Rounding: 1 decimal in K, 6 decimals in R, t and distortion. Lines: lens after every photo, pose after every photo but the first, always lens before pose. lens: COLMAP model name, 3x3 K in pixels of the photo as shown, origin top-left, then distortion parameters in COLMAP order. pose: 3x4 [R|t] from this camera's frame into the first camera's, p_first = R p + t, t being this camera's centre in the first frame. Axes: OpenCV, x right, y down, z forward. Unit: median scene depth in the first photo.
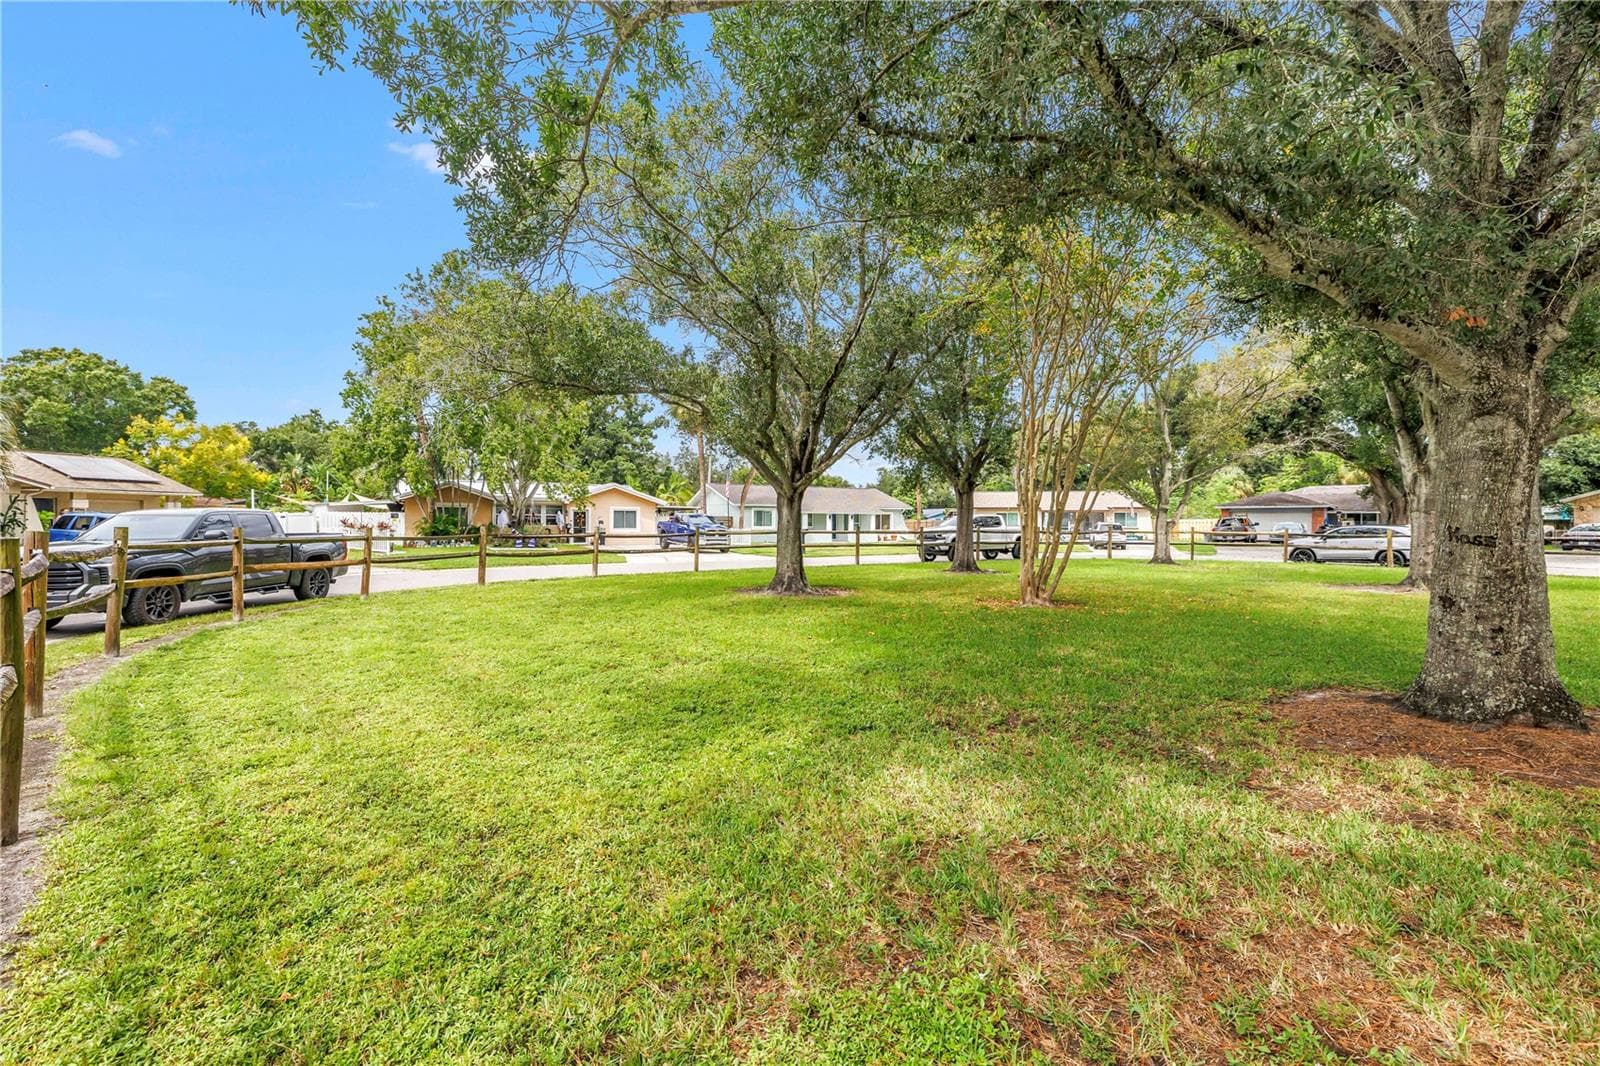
lens RADIAL K [[776.1, 0, 805.2], [0, 776.1, 528.6], [0, 0, 1]] dist [-0.008601, 0.003142]
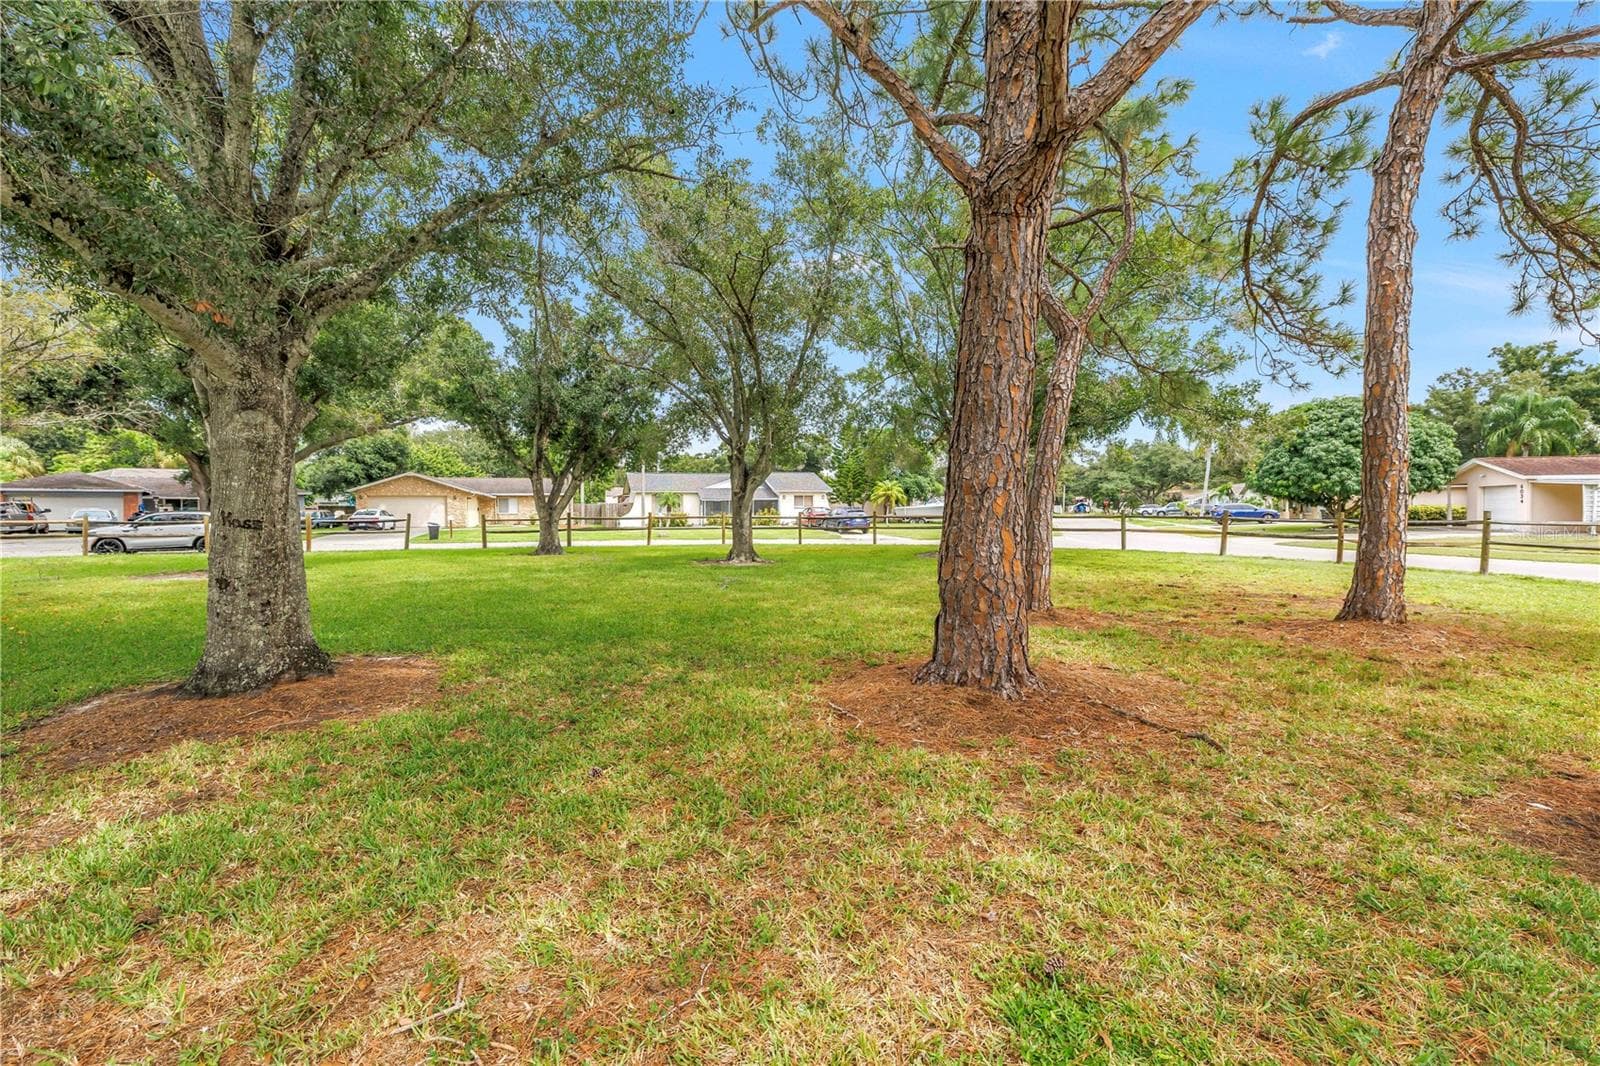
lens RADIAL K [[776.1, 0, 805.1], [0, 776.1, 528.4], [0, 0, 1]] dist [-0.008601, 0.003142]
pose [[0.070268, -0.029331, 0.997097, -0.168157], [0.007606, 0.999554, 0.028868, -0.004411], [-0.997499, 0.005556, 0.070460, 0.142223]]
